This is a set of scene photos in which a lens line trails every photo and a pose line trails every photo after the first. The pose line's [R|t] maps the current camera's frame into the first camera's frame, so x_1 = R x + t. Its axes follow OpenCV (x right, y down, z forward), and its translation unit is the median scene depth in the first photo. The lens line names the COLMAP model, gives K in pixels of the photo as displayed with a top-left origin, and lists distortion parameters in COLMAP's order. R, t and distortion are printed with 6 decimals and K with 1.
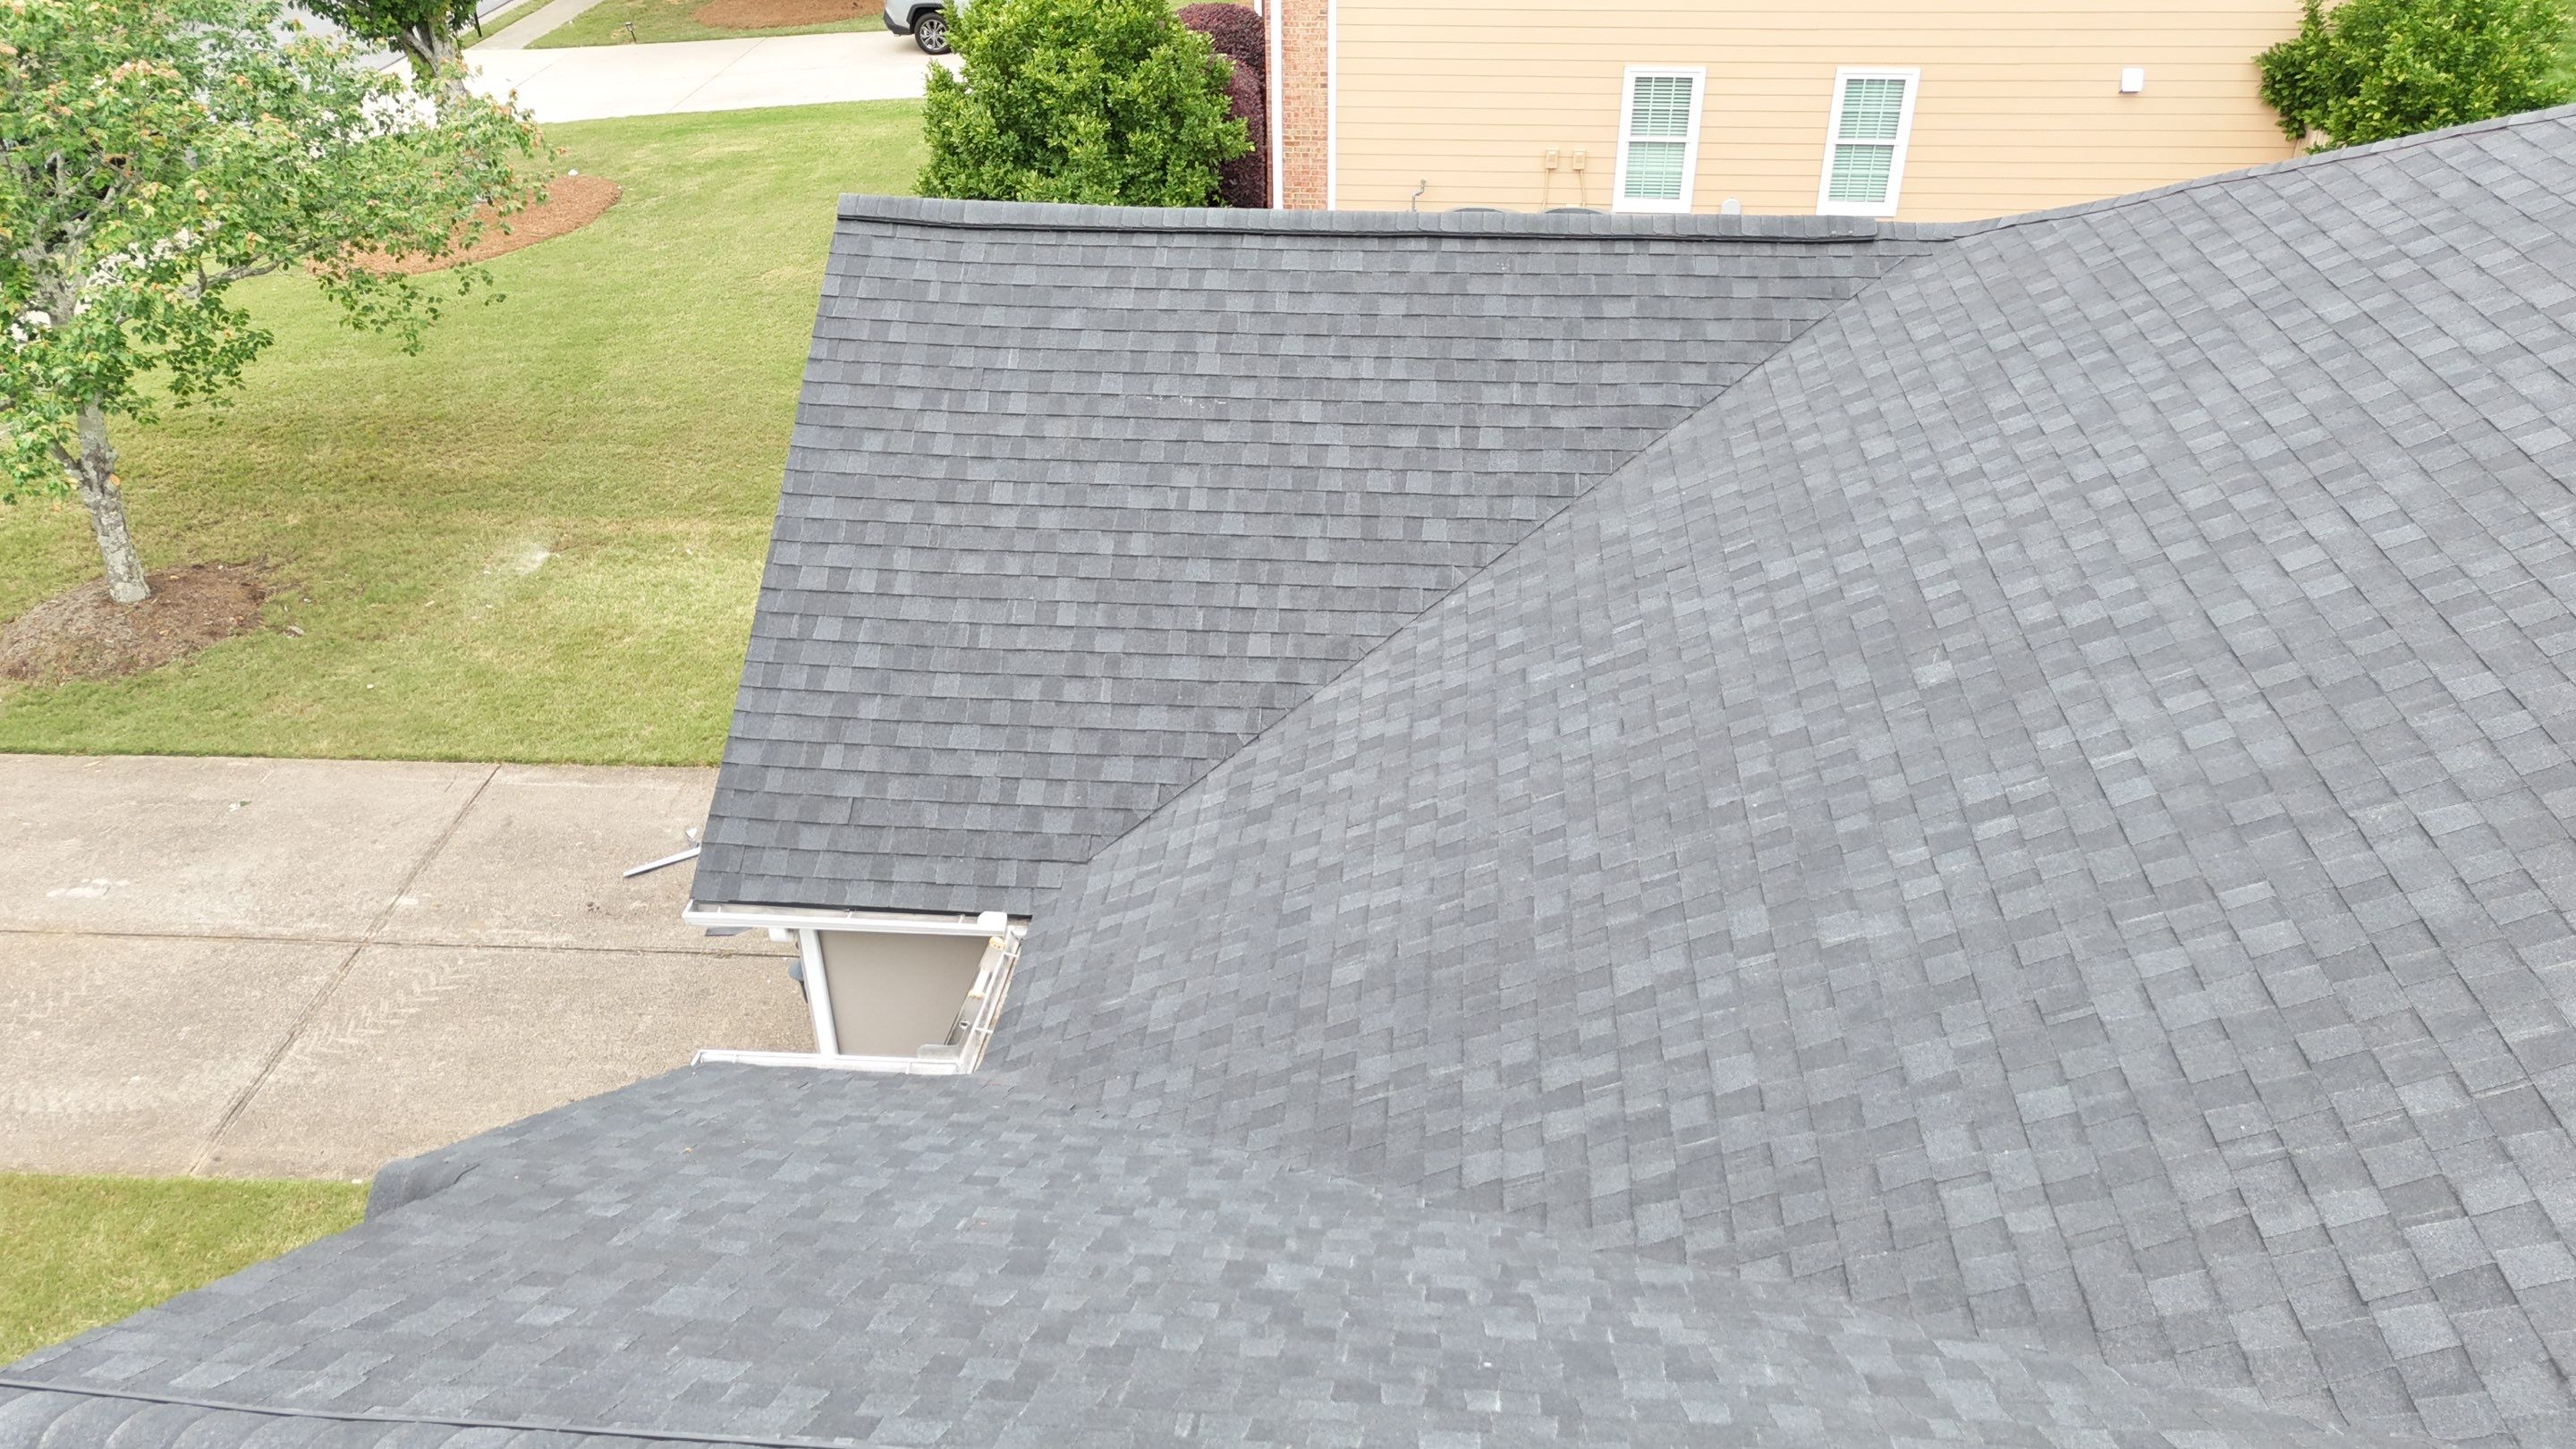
lens RADIAL K [[1897.0, 0, 1278.9], [0, 1897.0, 719.6], [0, 0, 1]] dist [0.072564, -0.066255]
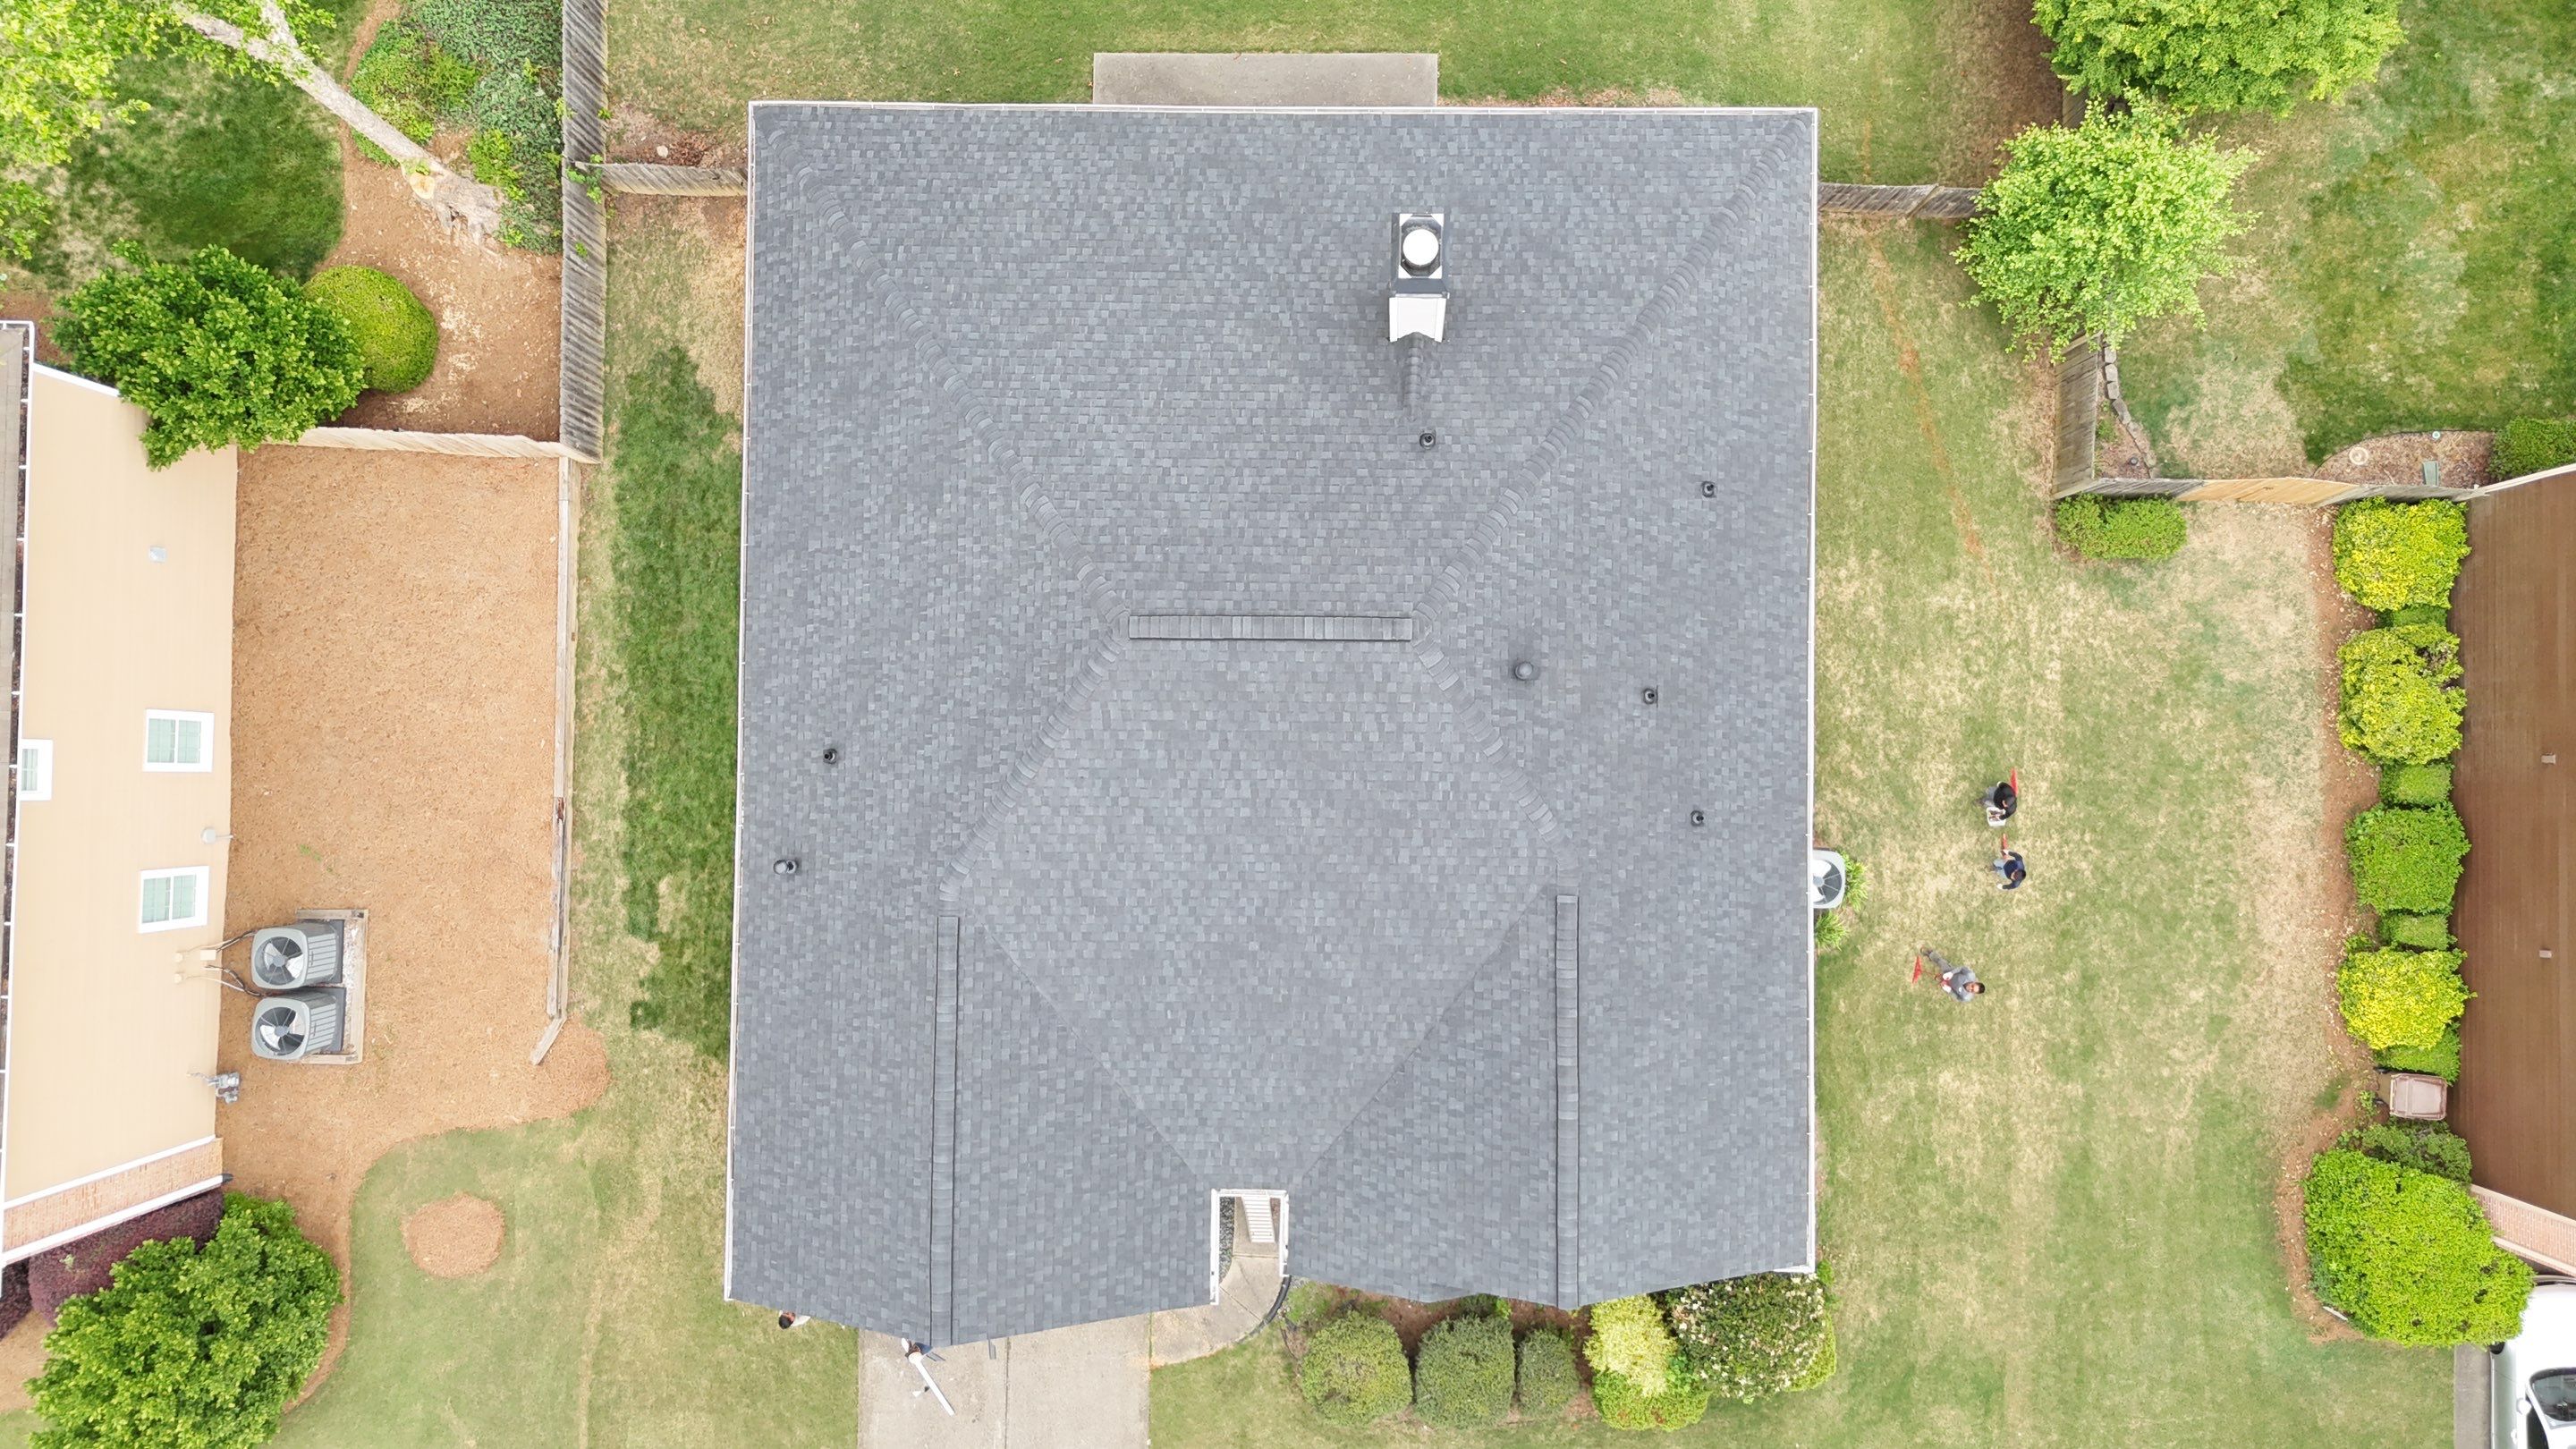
lens RADIAL K [[1897.0, 0, 1273.6], [0, 1897.0, 716.4], [0, 0, 1]] dist [0.072564, -0.066255]
pose [[-0.082779, -0.995673, 0.042234, 0.438735], [0.541773, -0.009392, 0.840472, -2.151040], [-0.836438, 0.092455, 0.540206, -0.734395]]
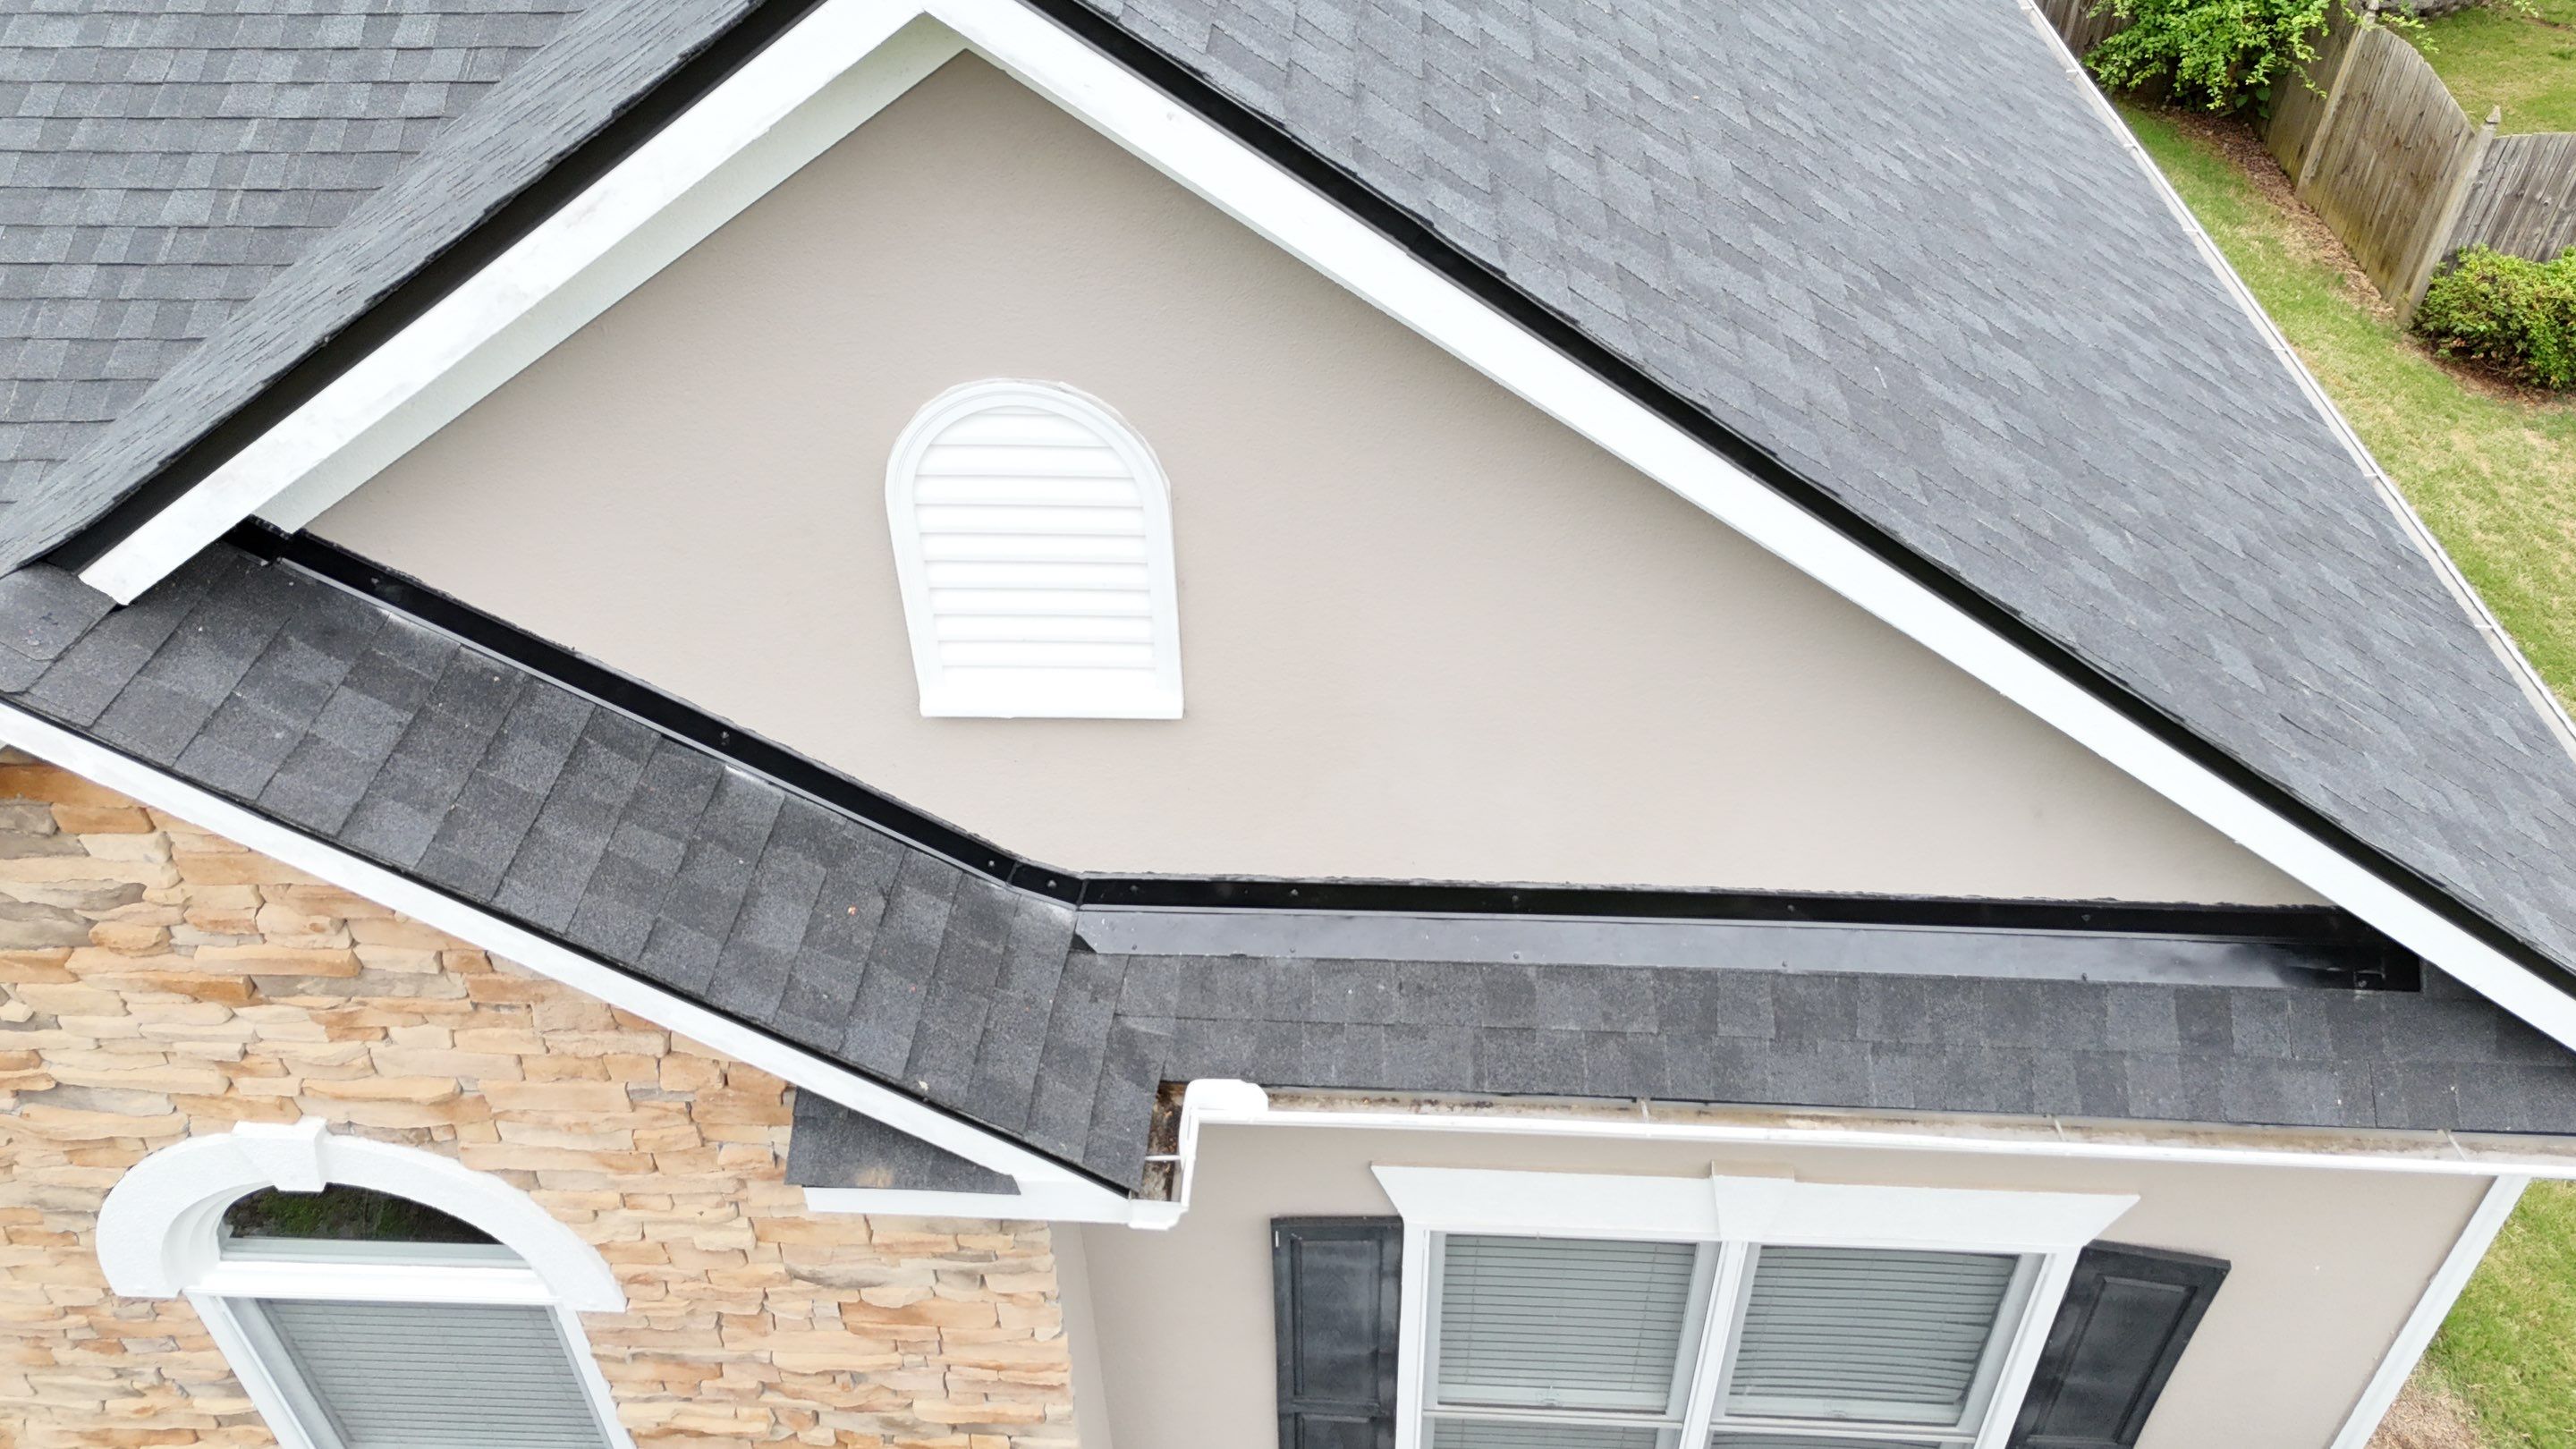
lens RADIAL K [[1897.0, 0, 1297.3], [0, 1897.0, 726.2], [0, 0, 1]] dist [0.072564, -0.066255]
pose [[-0.046212, -0.620492, 0.782850, -0.526107], [0.536083, 0.645871, 0.543567, 0.085817], [-0.842899, 0.444792, 0.302788, 0.279304]]
